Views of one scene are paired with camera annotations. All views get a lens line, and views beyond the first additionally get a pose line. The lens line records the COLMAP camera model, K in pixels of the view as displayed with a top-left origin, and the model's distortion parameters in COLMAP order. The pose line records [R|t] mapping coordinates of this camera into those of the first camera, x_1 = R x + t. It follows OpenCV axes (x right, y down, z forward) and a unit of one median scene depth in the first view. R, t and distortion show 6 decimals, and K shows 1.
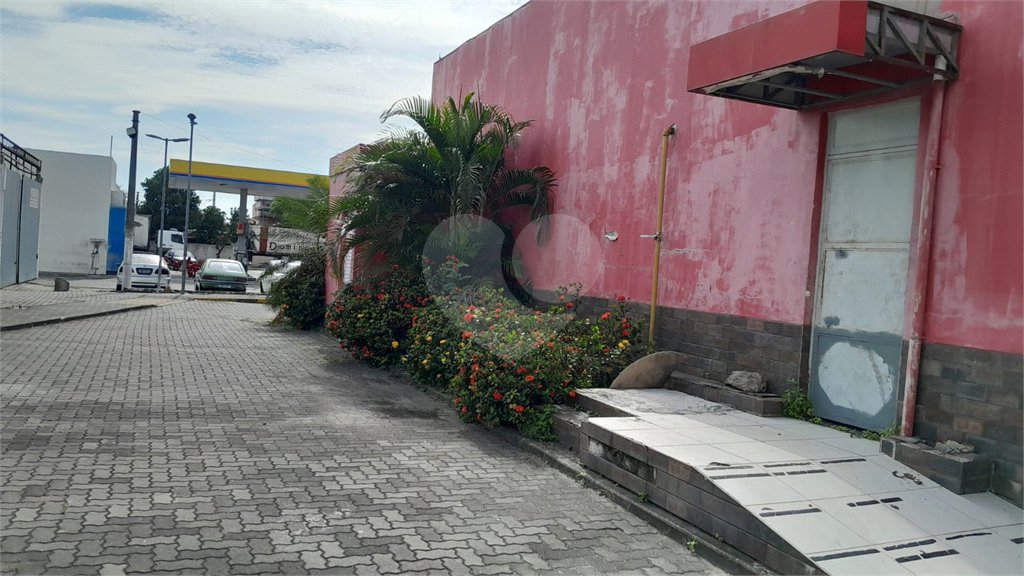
lens RADIAL K [[781.8, 0, 506.0], [0, 781.8, 290.8], [0, 0, 1]] dist [0.066171, -0.166021]
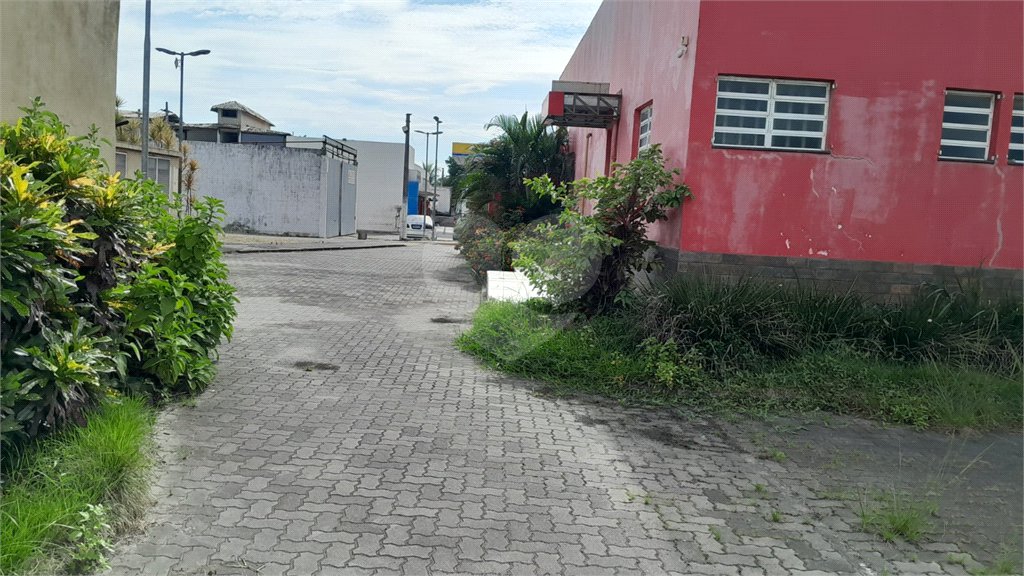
lens RADIAL K [[786.9, 0, 511.7], [0, 786.9, 303.6], [0, 0, 1]] dist [0.074130, -0.167458]
pose [[0.926558, 0.028208, -0.375093, 0.244059], [-0.006298, 0.998208, 0.059512, 0.028180], [0.376099, -0.052779, 0.925075, -0.268653]]
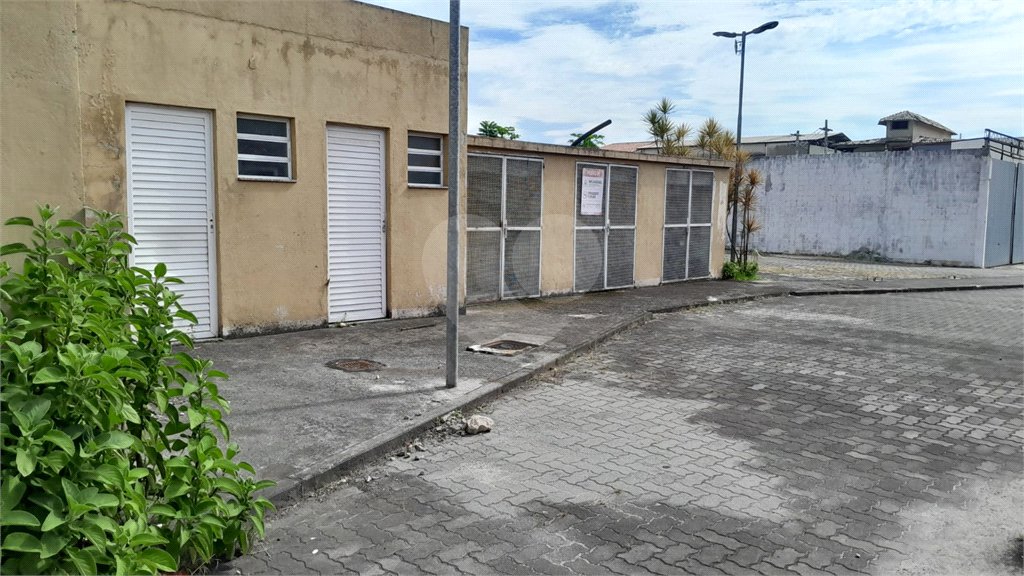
lens RADIAL K [[798.3, 0, 539.2], [0, 798.3, 290.2], [0, 0, 1]] dist [-0.002901, -0.007788]
pose [[0.387988, 0.029709, -0.921185, 0.144128], [-0.018756, 0.999528, 0.024336, 0.012832], [0.921473, 0.007836, 0.388362, -0.031658]]
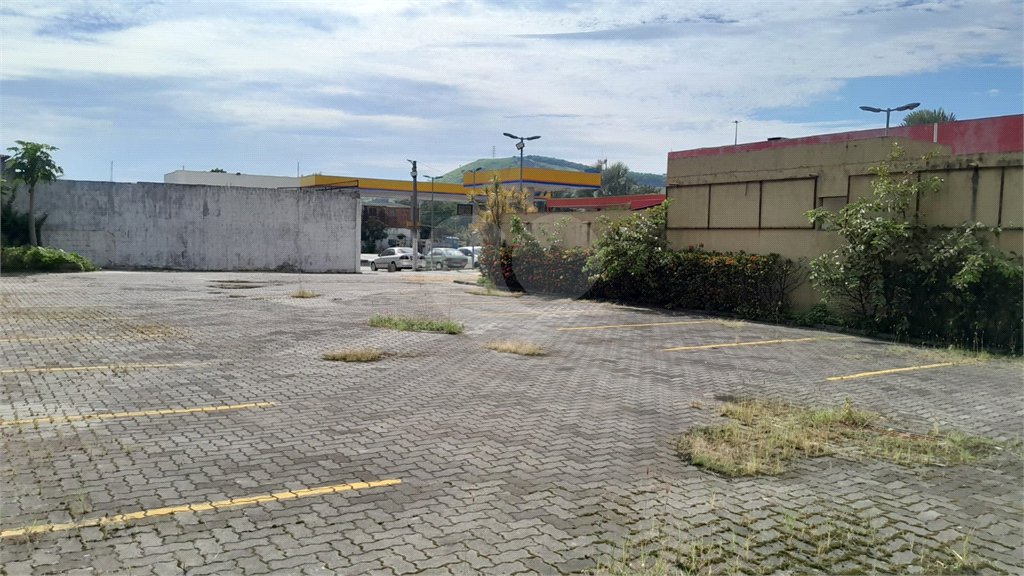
lens RADIAL K [[789.1, 0, 512.0], [0, 789.1, 288.0], [0, 0, 1]] dist [-0.006966, -0.004573]
pose [[0.978323, -0.054257, 0.199848, -0.593151], [0.045826, 0.997863, 0.046578, -0.029511], [-0.201948, -0.036410, 0.978719, -0.658247]]
